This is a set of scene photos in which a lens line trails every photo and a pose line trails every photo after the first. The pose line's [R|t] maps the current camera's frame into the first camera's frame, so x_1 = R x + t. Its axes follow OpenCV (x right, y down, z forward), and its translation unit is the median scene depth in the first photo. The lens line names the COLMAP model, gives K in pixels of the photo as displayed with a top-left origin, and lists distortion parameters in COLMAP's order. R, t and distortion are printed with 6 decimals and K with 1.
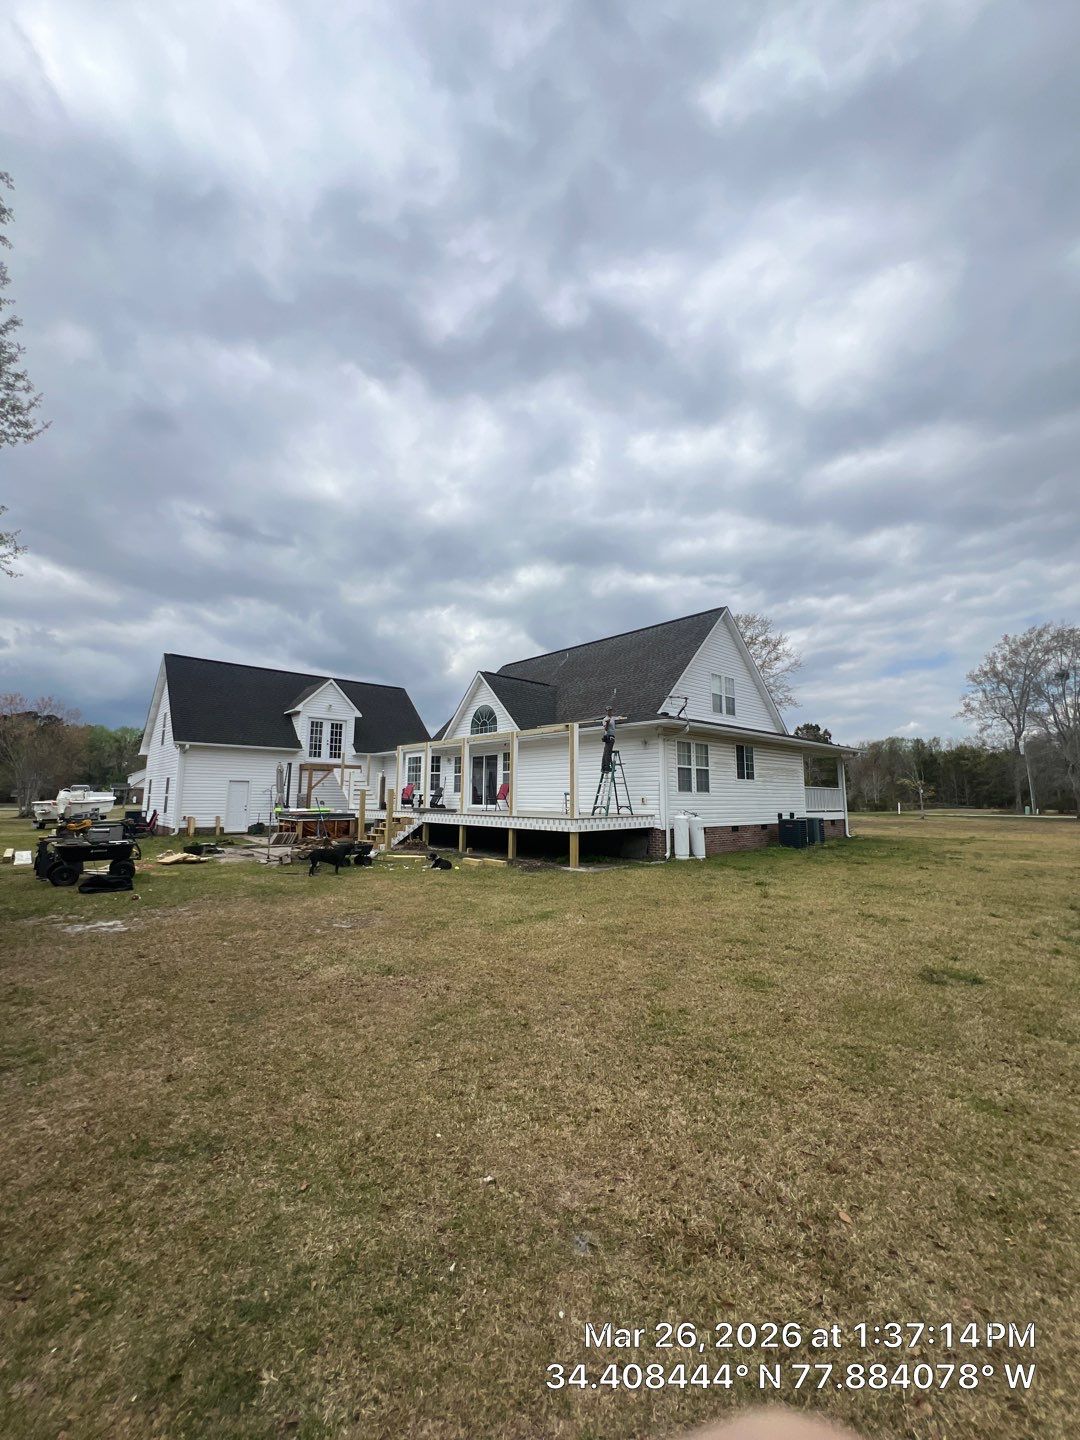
lens RADIAL K [[604.0, 0, 534.9], [0, 604.0, 715.8], [0, 0, 1]] dist [-0.004712, 0.000252]
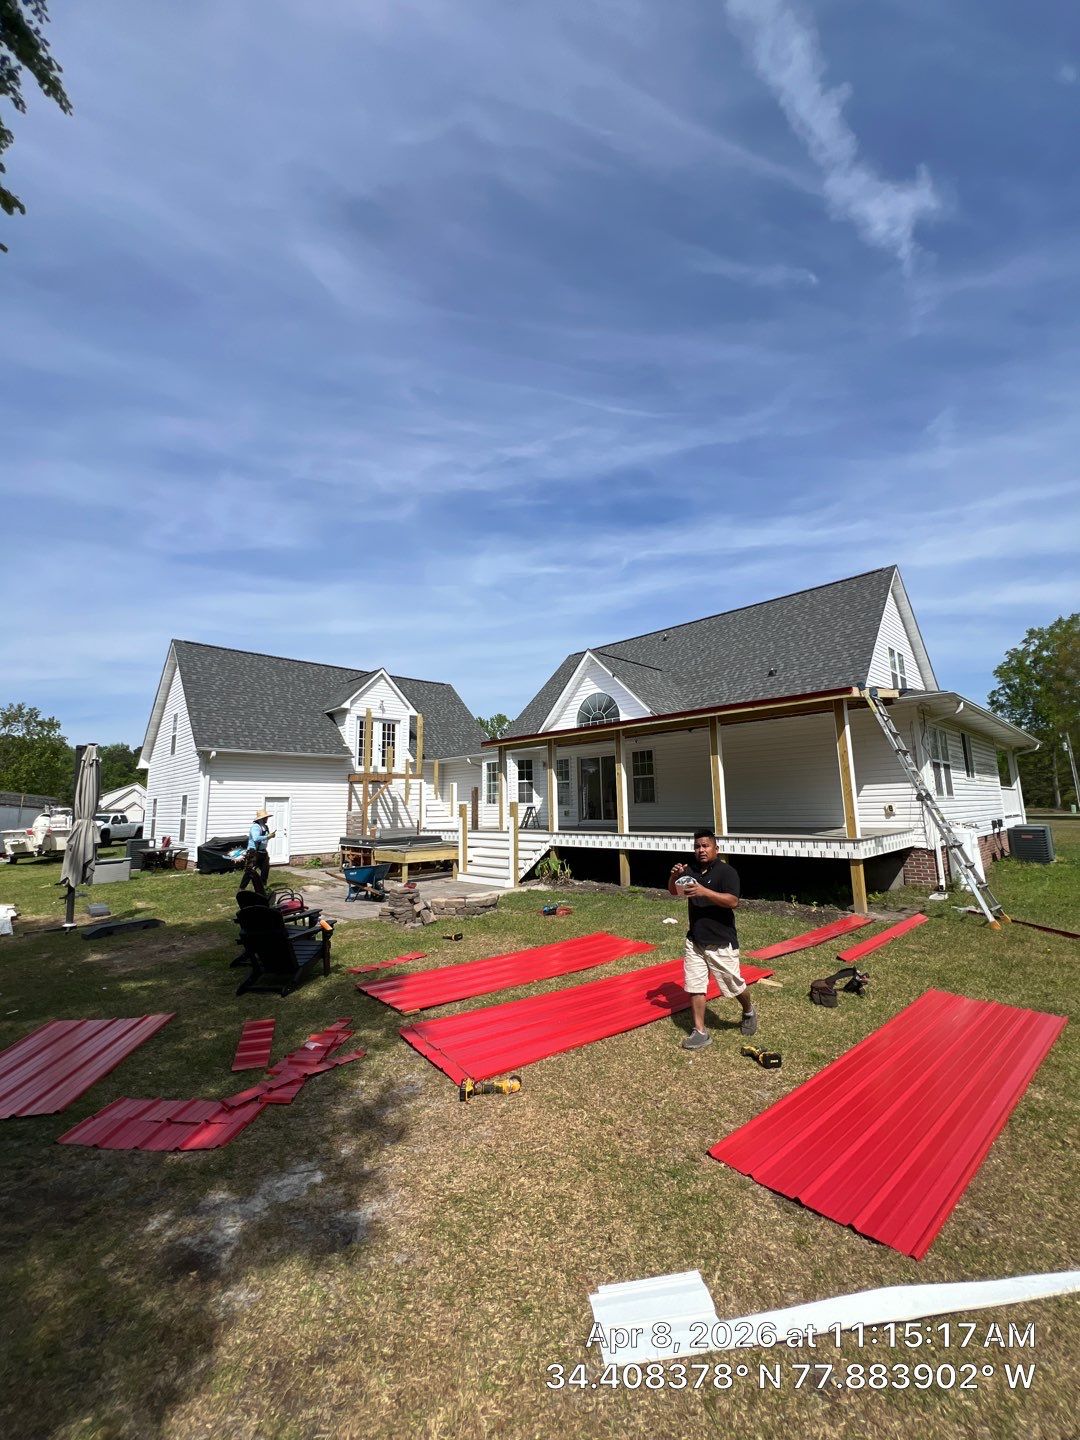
lens RADIAL K [[604.0, 0, 533.5], [0, 604.0, 715.9], [0, 0, 1]] dist [-0.004712, 0.000252]
pose [[0.999124, -0.019364, 0.037106, -0.180659], [0.020130, 0.999589, -0.020387, 0.024656], [-0.036696, 0.021116, 0.999103, 0.202875]]
